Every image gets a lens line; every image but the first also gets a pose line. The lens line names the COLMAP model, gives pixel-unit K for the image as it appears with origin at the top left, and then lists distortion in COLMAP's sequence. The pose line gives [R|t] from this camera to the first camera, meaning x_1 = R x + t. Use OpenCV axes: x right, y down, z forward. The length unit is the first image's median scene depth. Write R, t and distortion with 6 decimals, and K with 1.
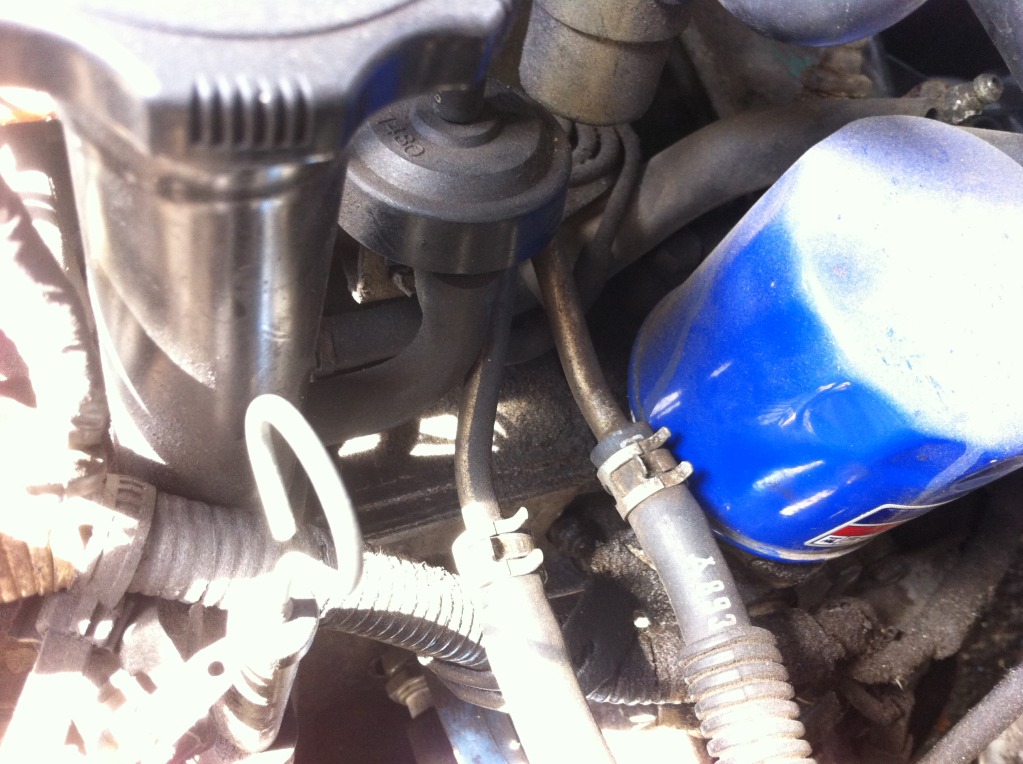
lens RADIAL K [[998.2, 0, 511.5], [0, 998.2, 382.0], [0, 0, 1]] dist [0.096661, -0.325886]
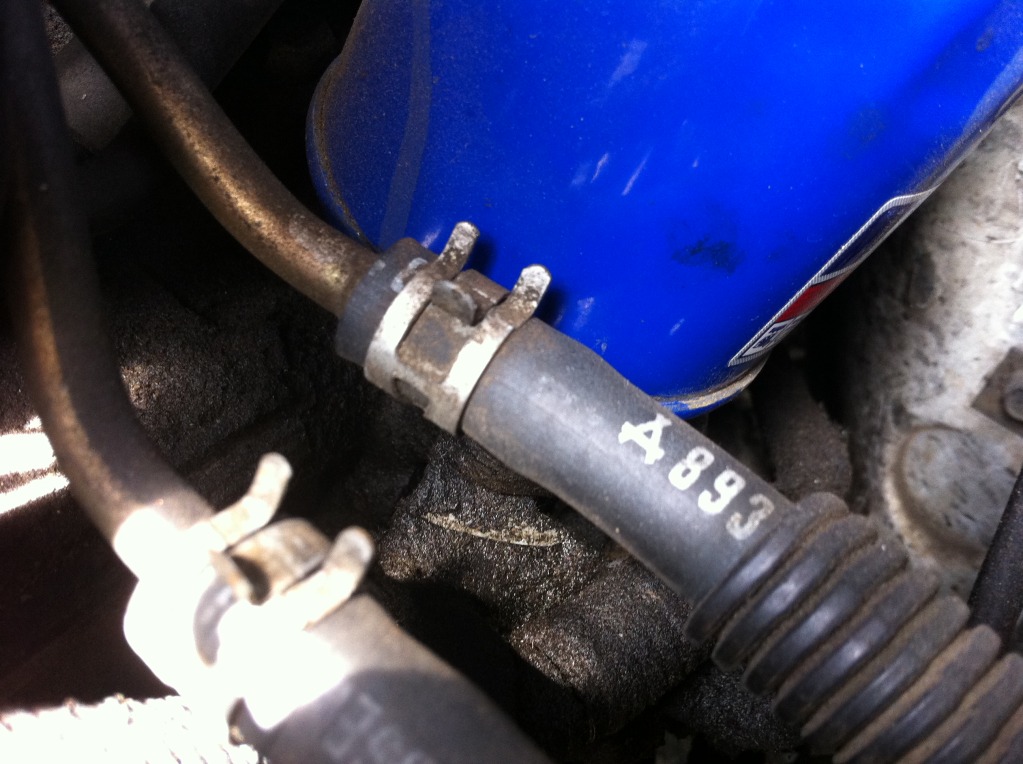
lens RADIAL K [[998.2, 0, 511.5], [0, 998.2, 382.0], [0, 0, 1]] dist [0.096661, -0.325886]
pose [[0.841853, -0.346619, 0.413689, -0.057094], [0.368105, 0.929314, 0.029558, 0.112087], [-0.394693, 0.127398, 0.909938, 0.547494]]
